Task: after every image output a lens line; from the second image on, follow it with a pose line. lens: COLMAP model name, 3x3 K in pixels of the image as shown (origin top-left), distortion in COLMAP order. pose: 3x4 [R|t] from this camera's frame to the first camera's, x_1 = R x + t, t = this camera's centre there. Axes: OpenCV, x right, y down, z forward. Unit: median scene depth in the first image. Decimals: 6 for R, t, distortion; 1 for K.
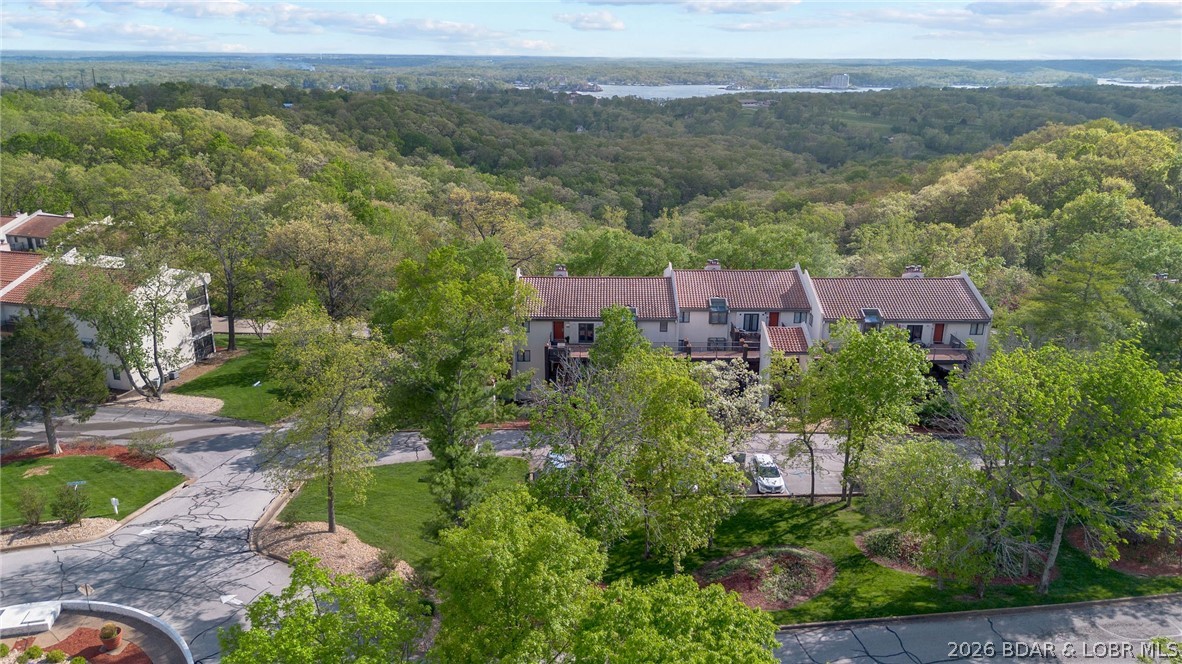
lens RADIAL K [[816.3, 0, 591.0], [0, 816.3, 332.0], [0, 0, 1]] dist [0.127834, -0.151154]
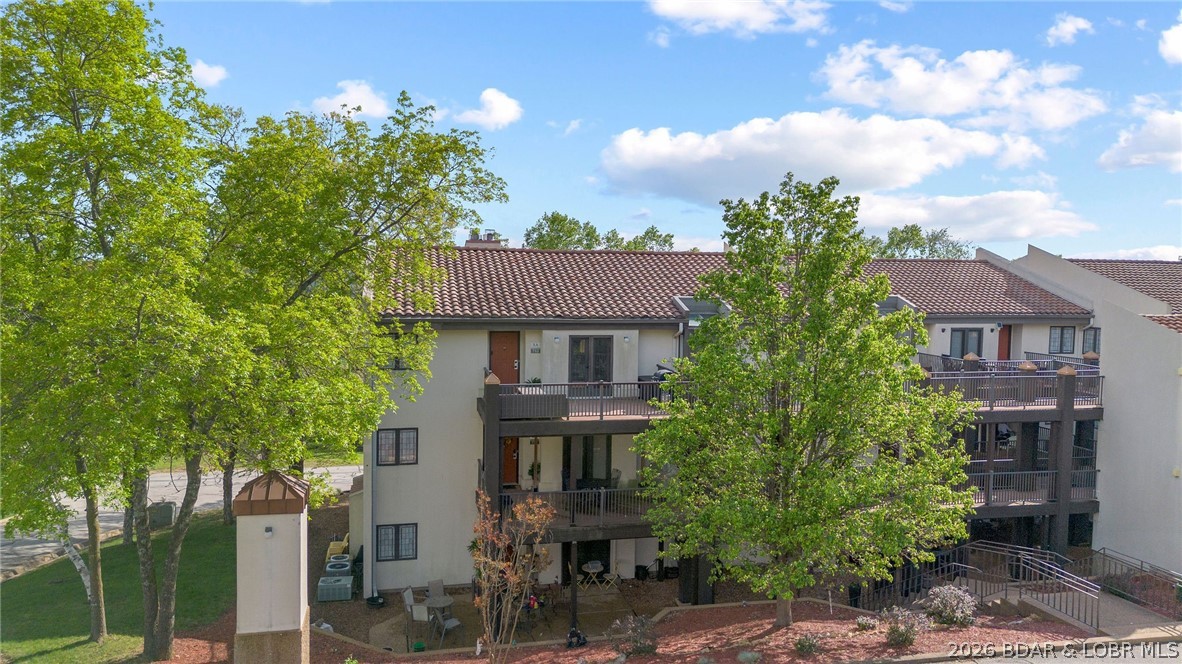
lens RADIAL K [[816.3, 0, 591.0], [0, 816.3, 332.0], [0, 0, 1]] dist [0.127834, -0.151154]
pose [[0.973580, -0.006042, 0.228267, -0.019235], [0.059473, 0.971858, -0.227934, 0.015066], [-0.220466, 0.235488, 0.946541, 0.157105]]
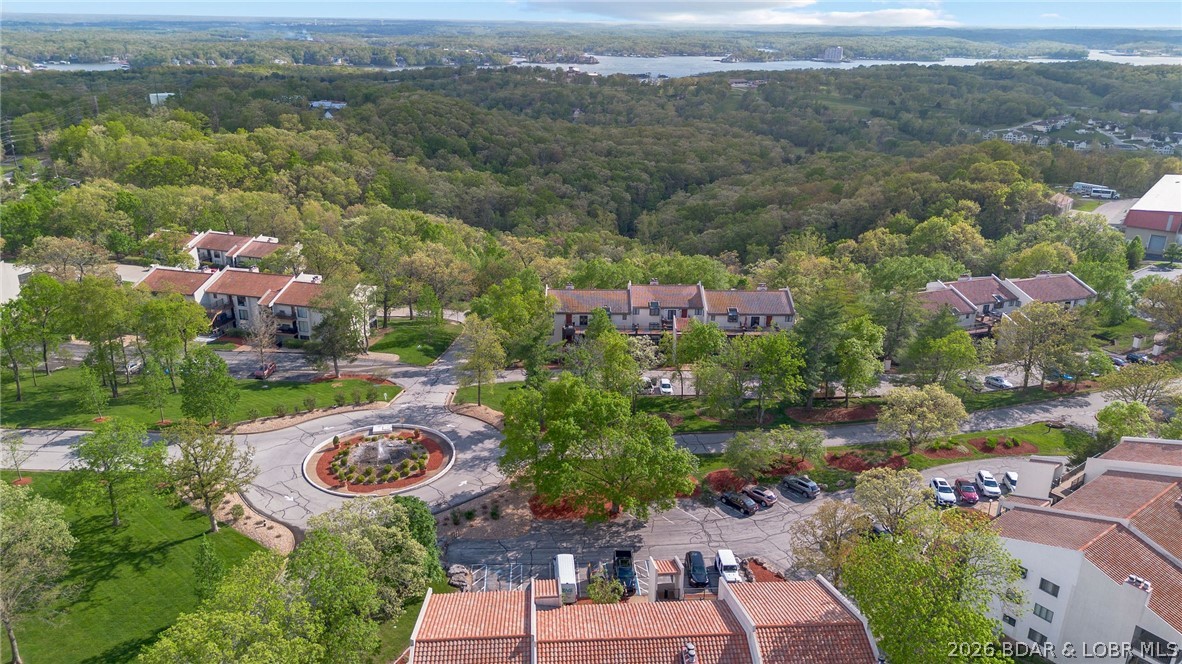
lens RADIAL K [[816.3, 0, 591.0], [0, 816.3, 332.0], [0, 0, 1]] dist [0.127834, -0.151154]
pose [[0.999985, 0.002326, 0.004984, 0.000436], [-0.002513, 0.999280, 0.037853, -0.010176], [-0.004892, -0.037865, 0.999271, -0.207601]]
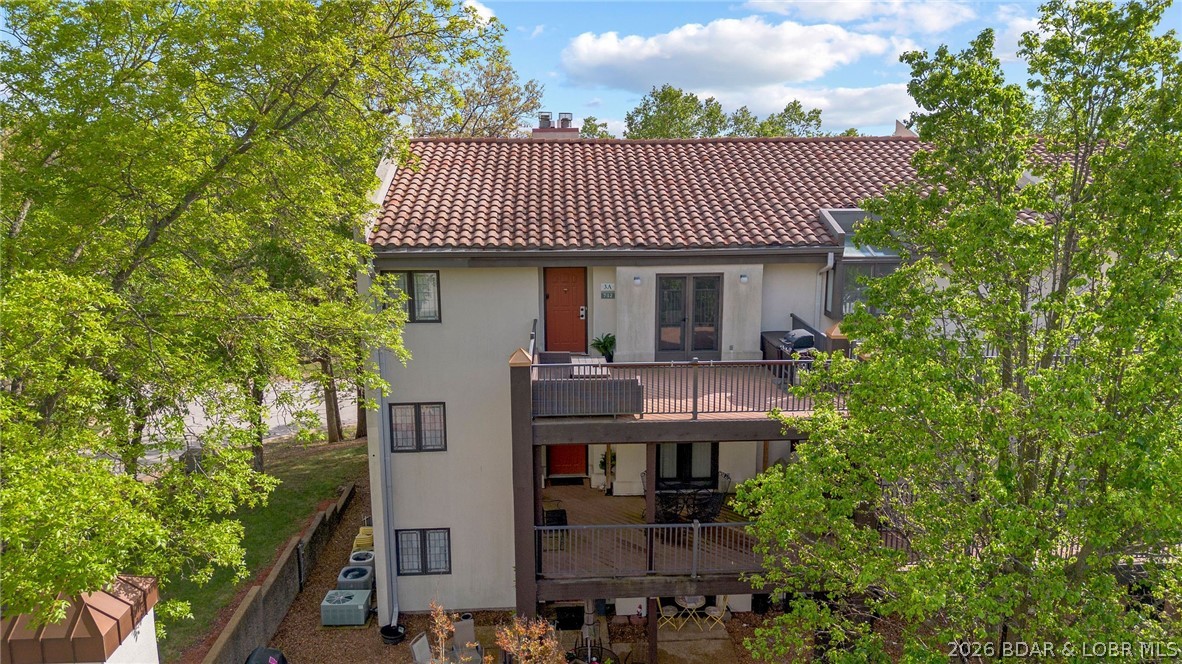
lens RADIAL K [[816.3, 0, 591.0], [0, 816.3, 332.0], [0, 0, 1]] dist [0.127834, -0.151154]
pose [[0.997929, -0.020904, 0.060827, -0.010977], [0.026824, 0.994805, -0.098197, 0.006294], [-0.058458, 0.099626, 0.993306, 0.179771]]
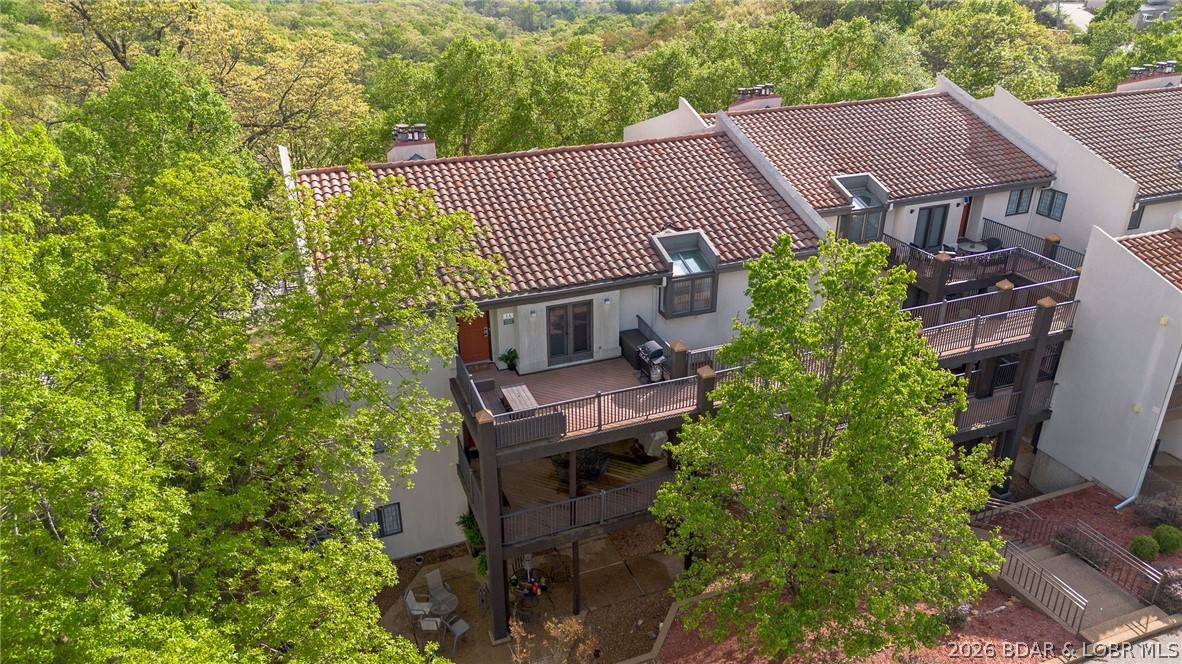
lens RADIAL K [[816.3, 0, 591.0], [0, 816.3, 332.0], [0, 0, 1]] dist [0.127834, -0.151154]
pose [[0.930615, -0.166137, 0.326121, -0.023203], [0.121433, 0.980722, 0.153095, -0.010567], [-0.345269, -0.102870, 0.932849, 0.164094]]
